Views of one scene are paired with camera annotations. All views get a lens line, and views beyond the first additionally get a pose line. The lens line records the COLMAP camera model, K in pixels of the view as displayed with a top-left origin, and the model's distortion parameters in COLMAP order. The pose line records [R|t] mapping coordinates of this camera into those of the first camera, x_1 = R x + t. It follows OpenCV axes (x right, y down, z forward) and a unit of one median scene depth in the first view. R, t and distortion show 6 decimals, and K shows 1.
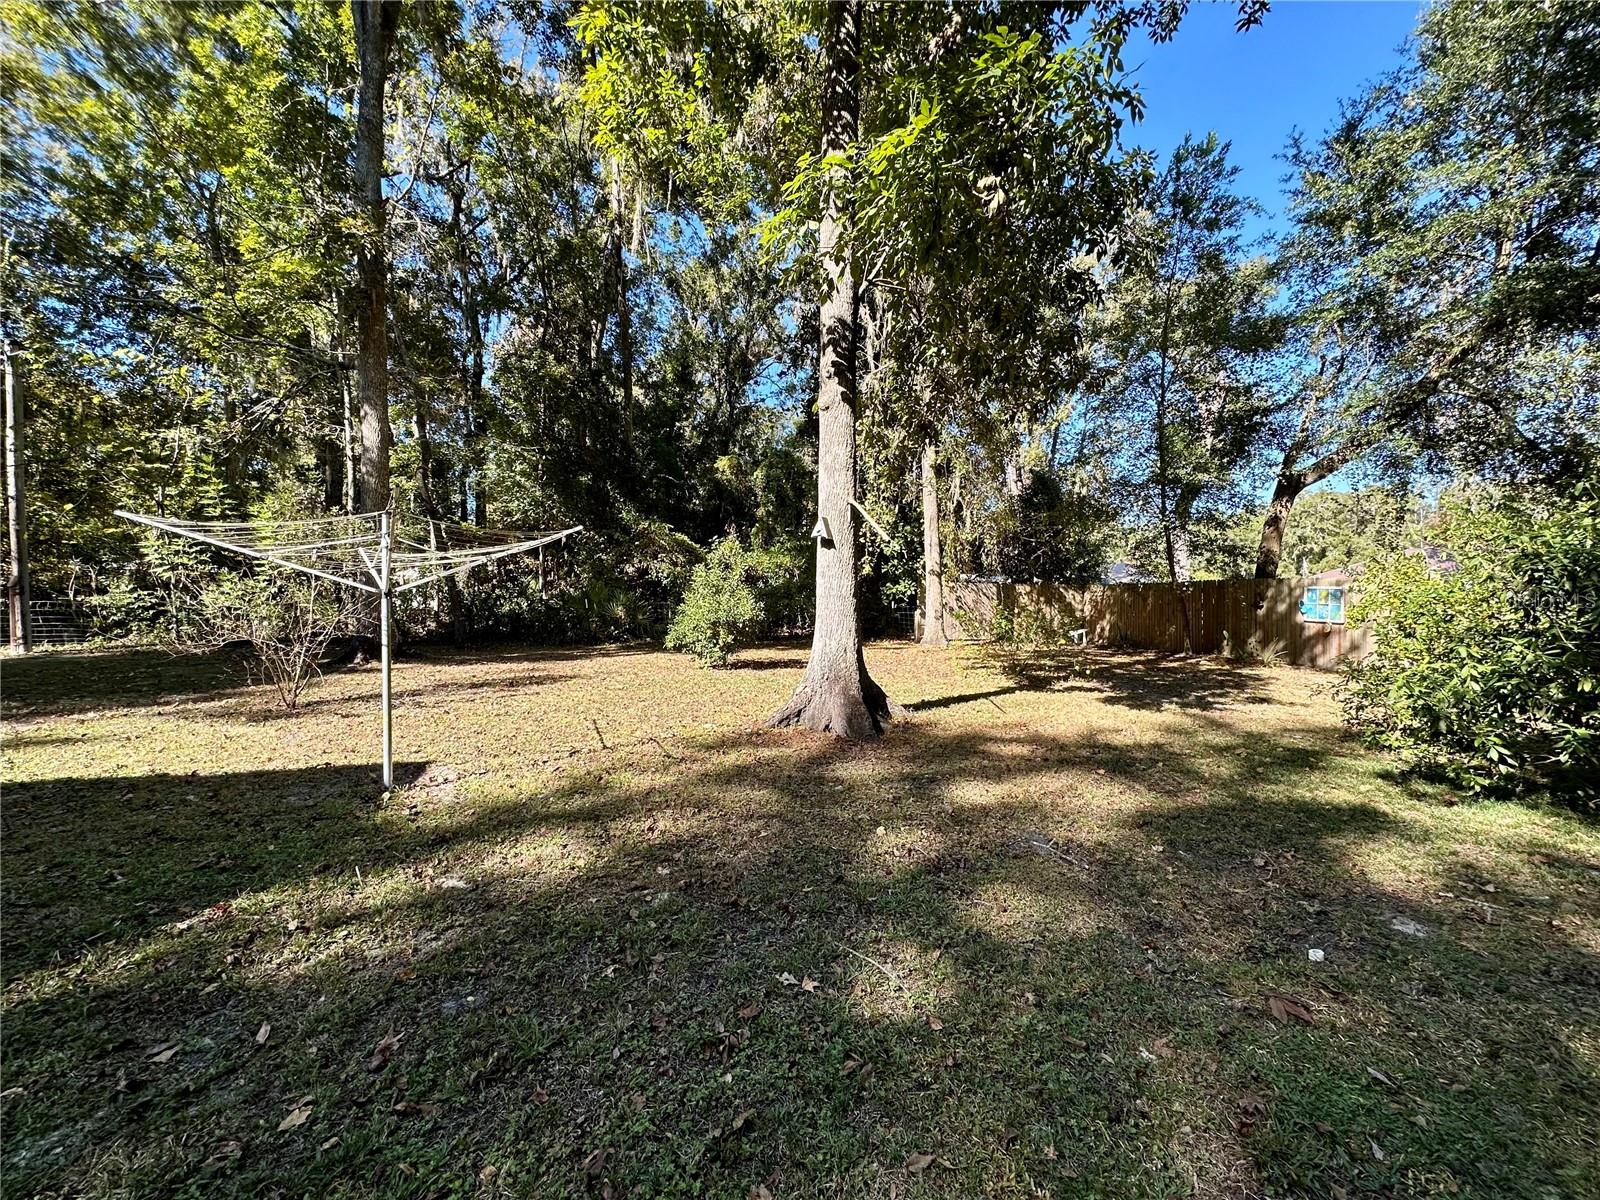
lens RADIAL K [[635.3, 0, 803.6], [0, 635.3, 598.5], [0, 0, 1]] dist [-0.001949, 0.000428]
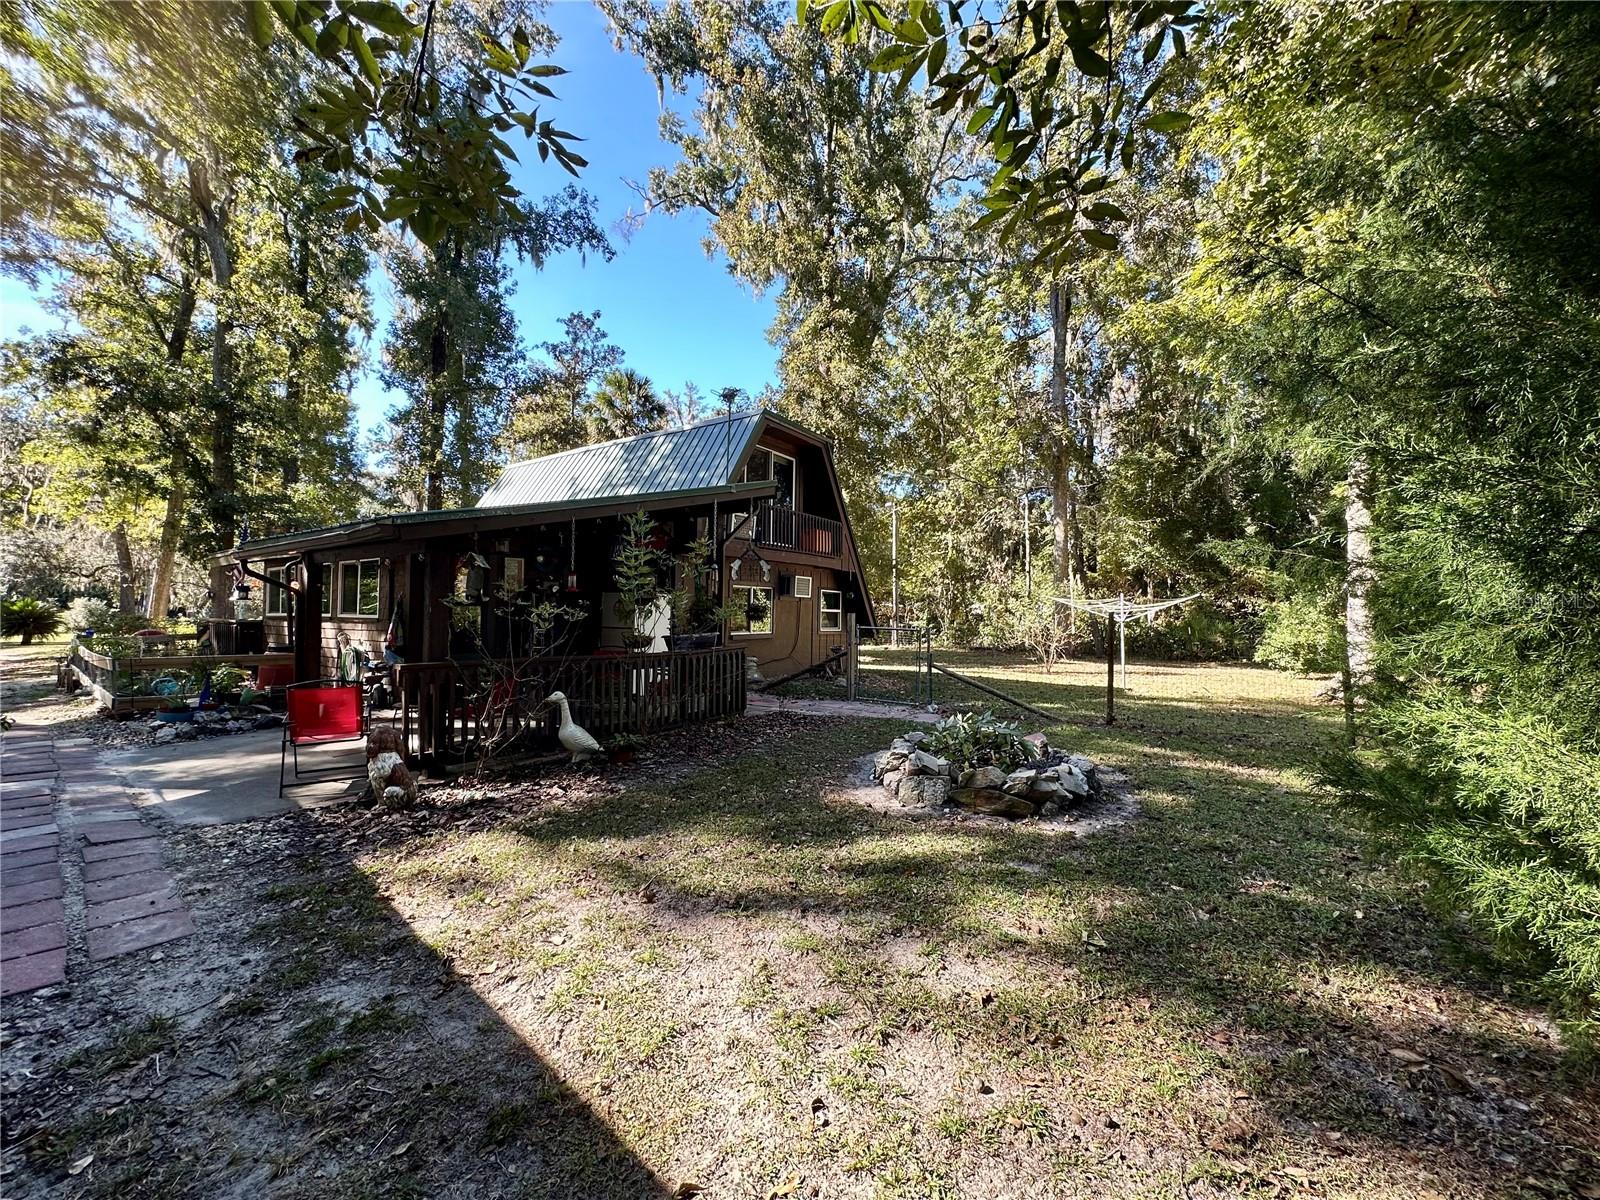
lens RADIAL K [[635.3, 0, 800.0], [0, 635.3, 600.2], [0, 0, 1]] dist [-0.001949, 0.000428]
pose [[0.650147, -0.015887, -0.759643, 0.204166], [-0.017267, 0.999214, -0.035676, 0.008559], [0.759613, 0.036312, 0.649361, -0.712013]]
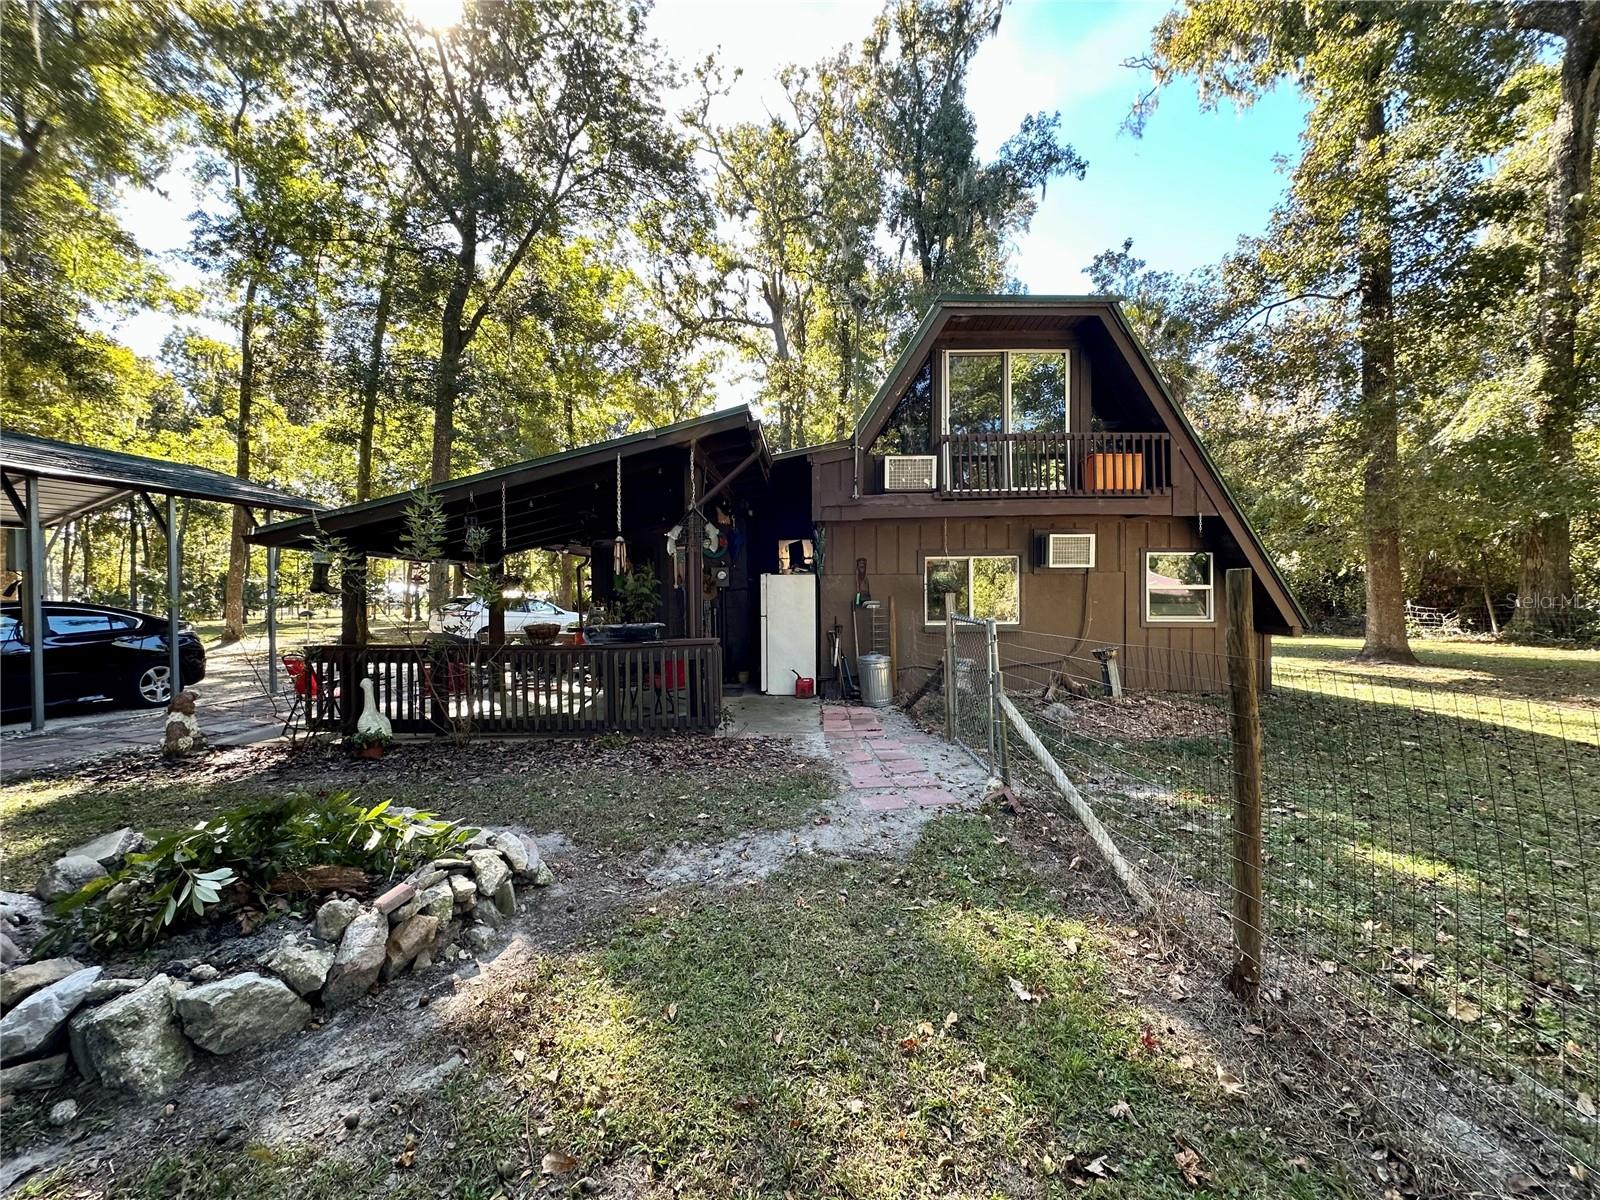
lens RADIAL K [[635.3, 0, 799.6], [0, 635.3, 600.8], [0, 0, 1]] dist [-0.001949, 0.000428]
pose [[-0.264220, -0.000026, -0.964462, 0.114390], [-0.005384, 0.999984, 0.001448, 0.000268], [0.964447, 0.005575, -0.264217, -0.095352]]
